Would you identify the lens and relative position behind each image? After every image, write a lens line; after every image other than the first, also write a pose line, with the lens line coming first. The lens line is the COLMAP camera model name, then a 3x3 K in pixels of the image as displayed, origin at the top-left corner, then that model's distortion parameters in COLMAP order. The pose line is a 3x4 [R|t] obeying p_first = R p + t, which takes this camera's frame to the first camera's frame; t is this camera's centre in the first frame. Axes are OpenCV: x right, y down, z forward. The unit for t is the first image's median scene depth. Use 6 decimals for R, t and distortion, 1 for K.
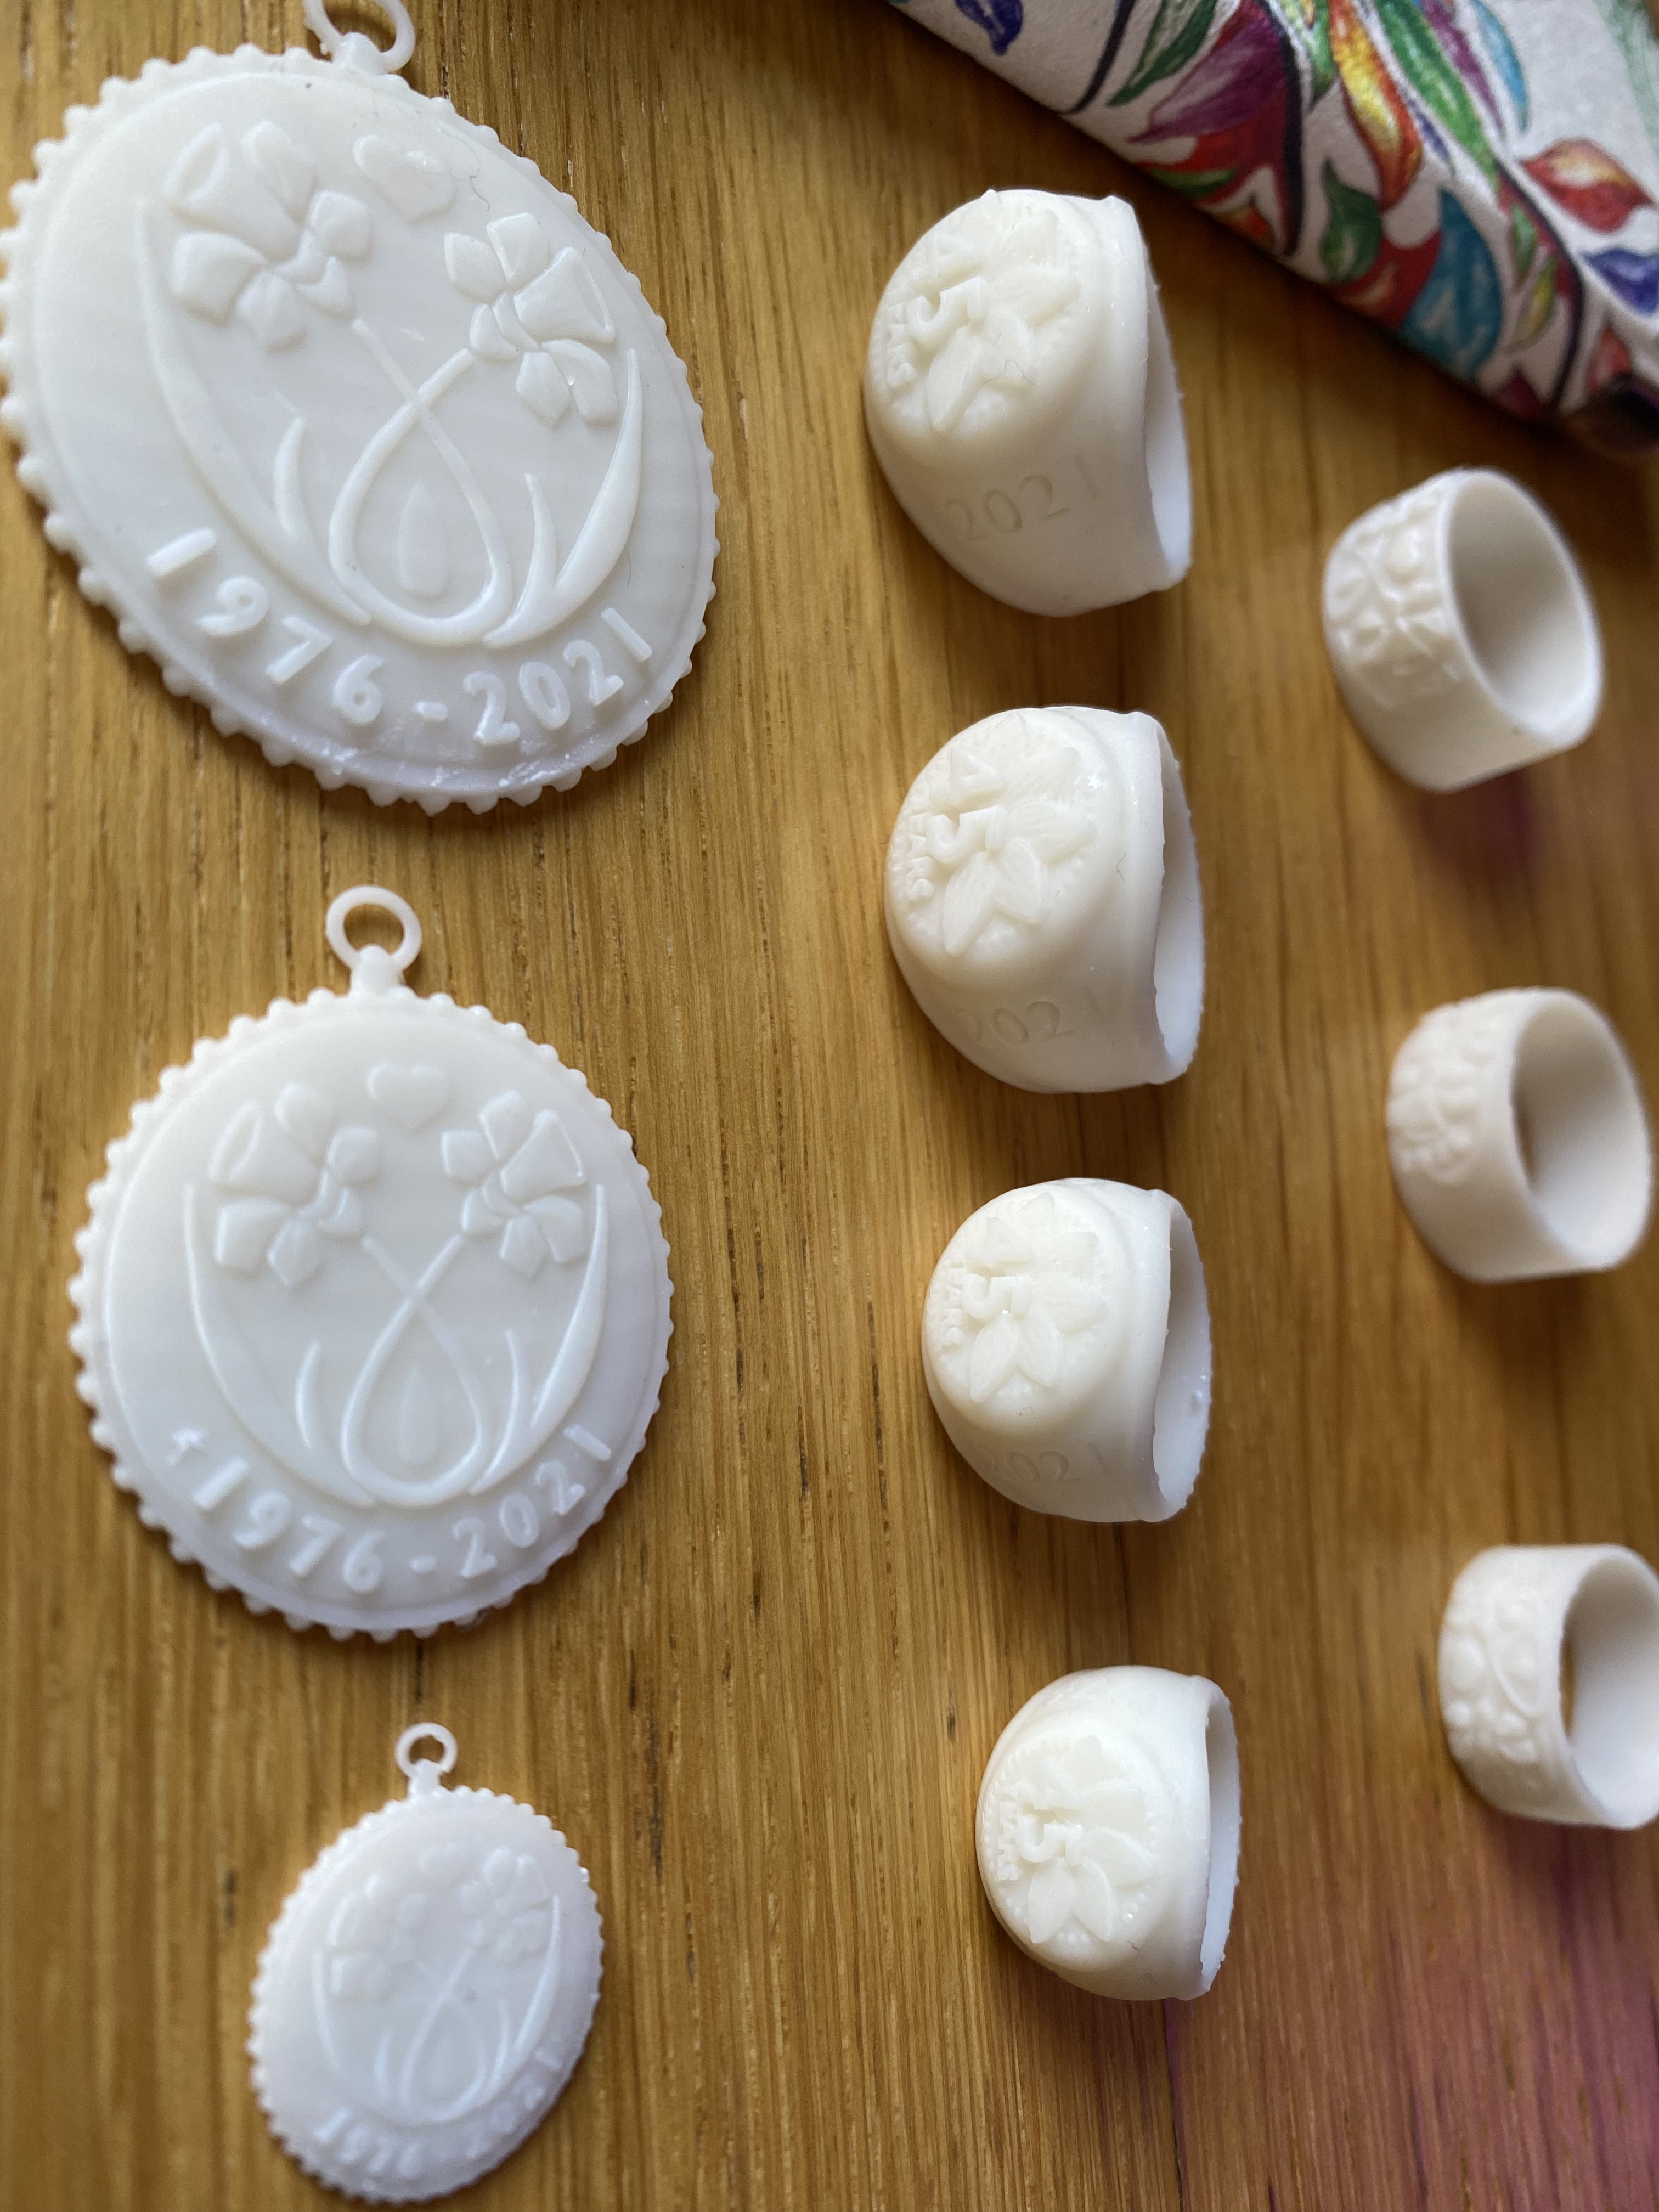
lens RADIAL K [[1908.1, 0, 829.5], [0, 1908.1, 1106.0], [0, 0, 1]] dist [0.010167, 0.001069]
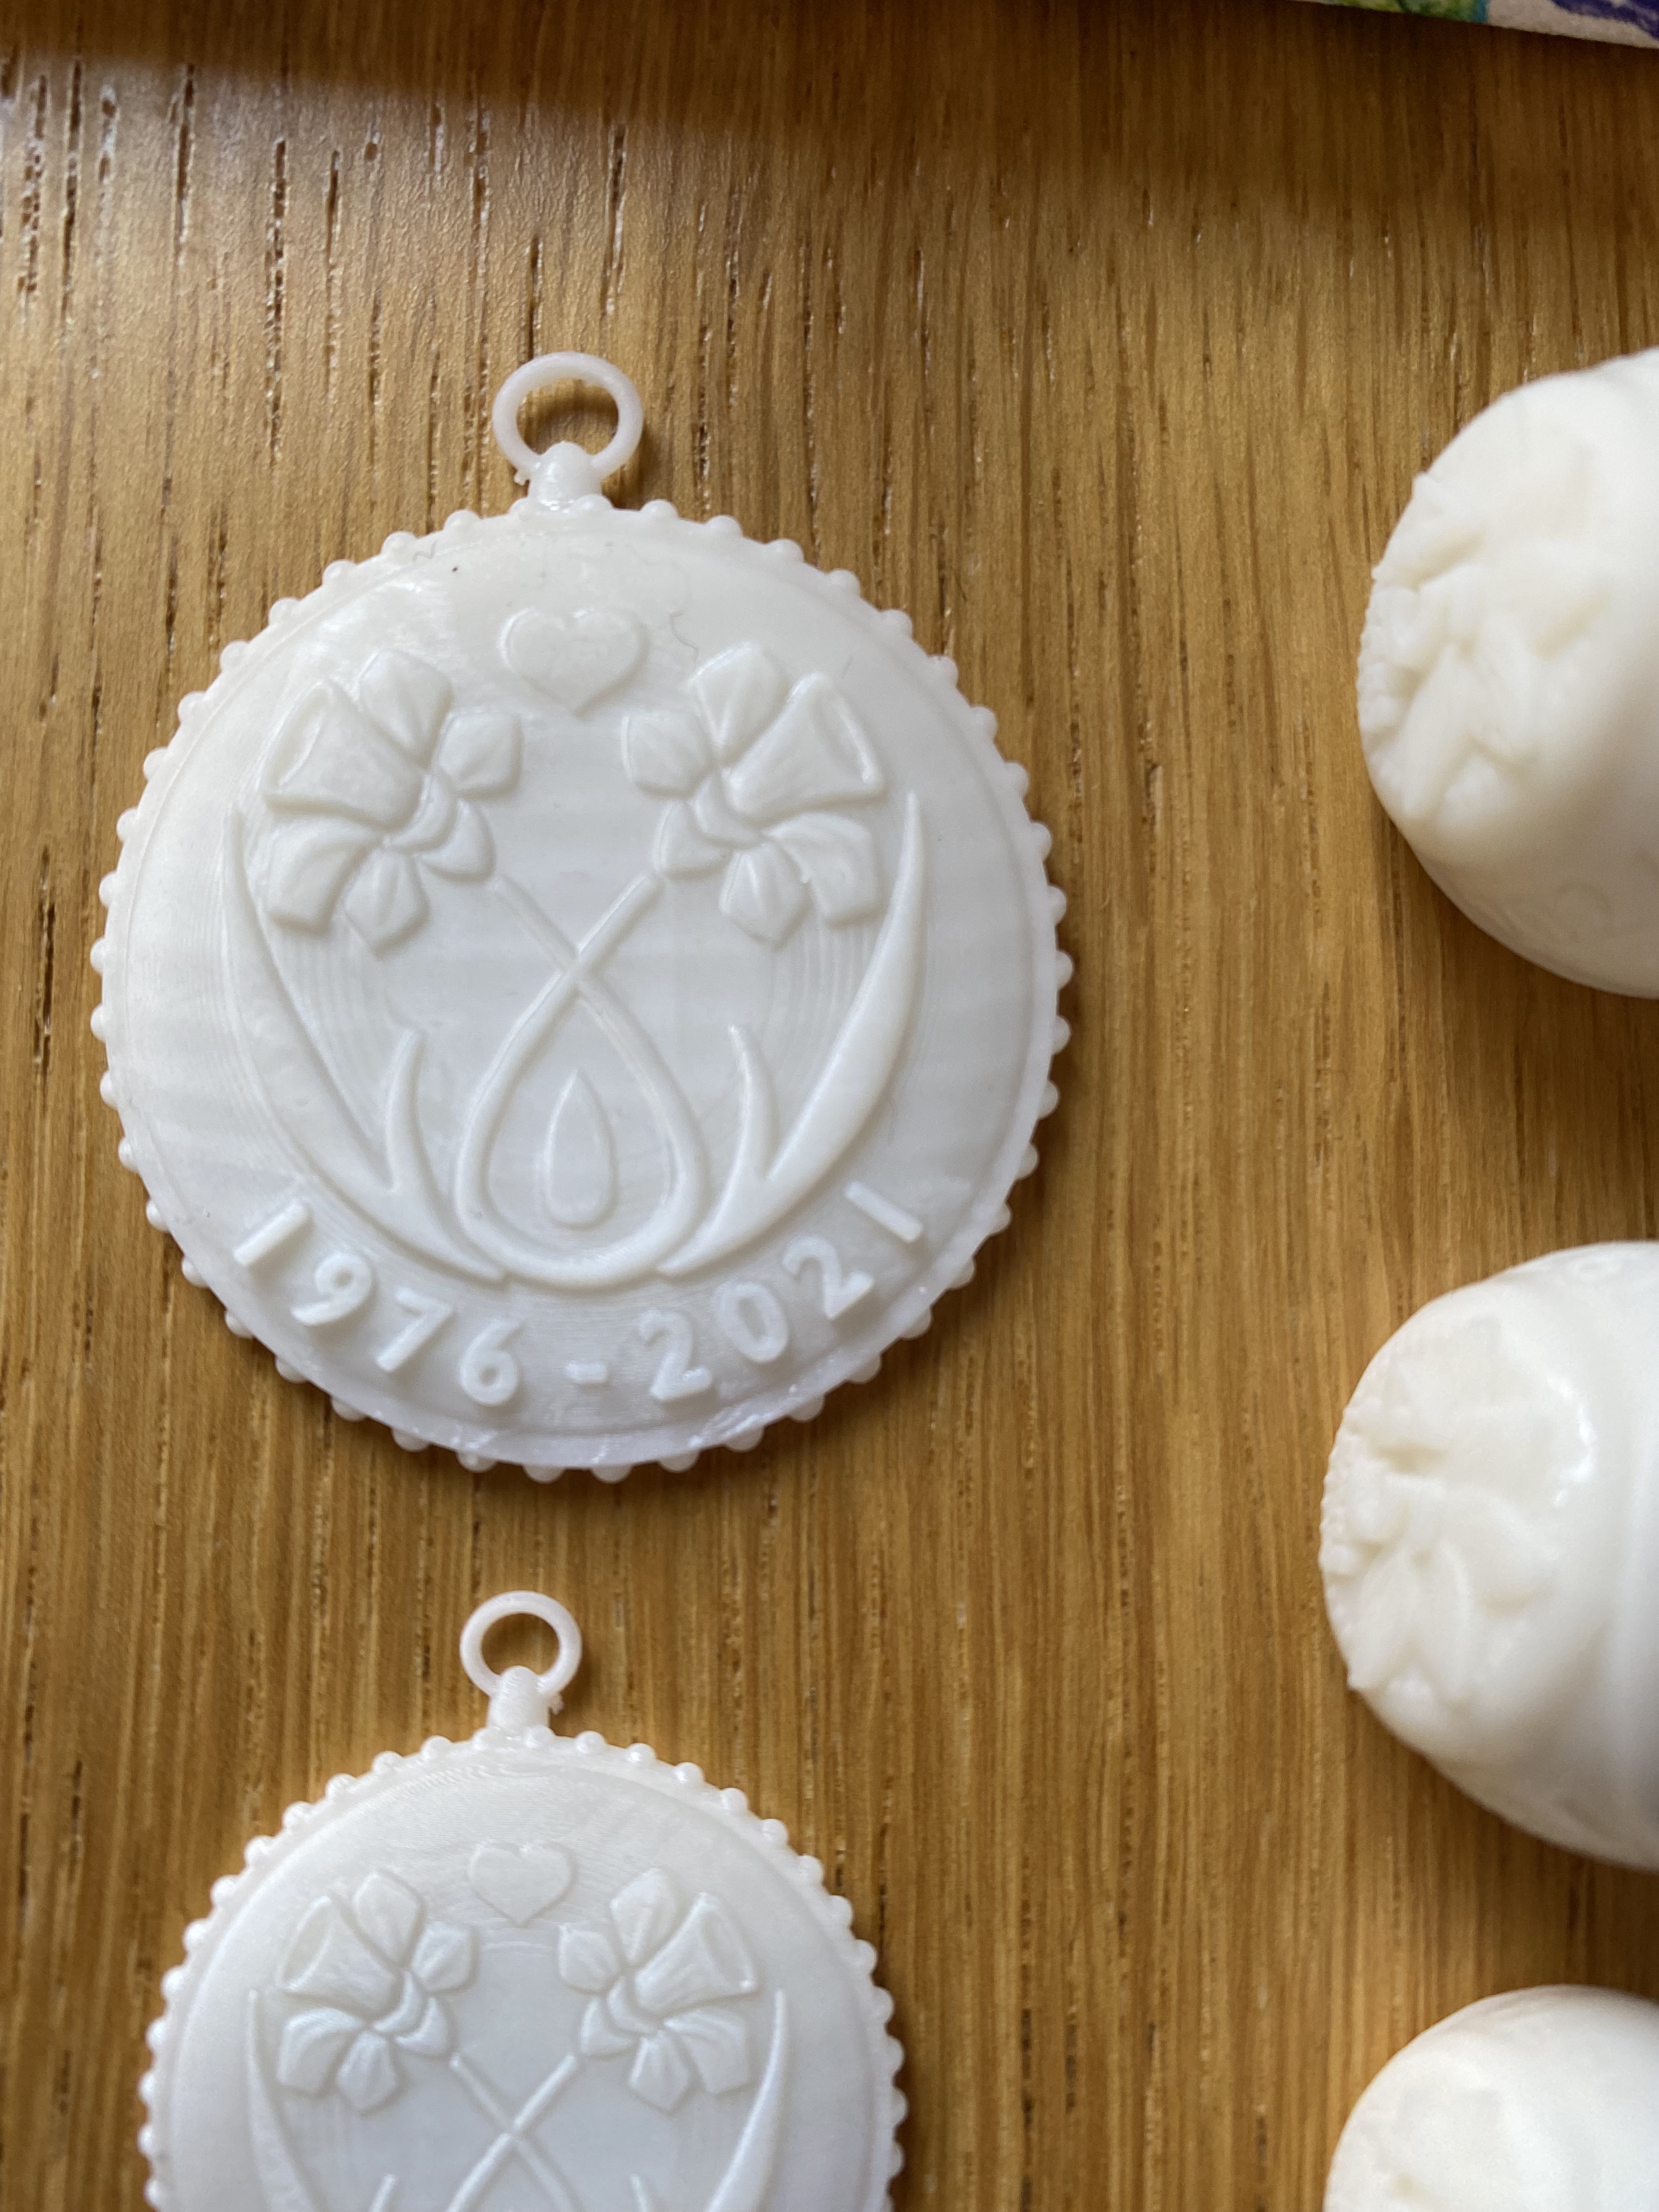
lens RADIAL K [[1854.9, 0, 829.5], [0, 1854.9, 1106.0], [0, 0, 1]] dist [-0.007125, 0.001362]
pose [[0.789875, 0.048745, -0.611327, 0.306722], [0.035848, 0.991462, 0.125373, -0.372713], [0.612219, -0.120943, 0.781384, 0.432057]]
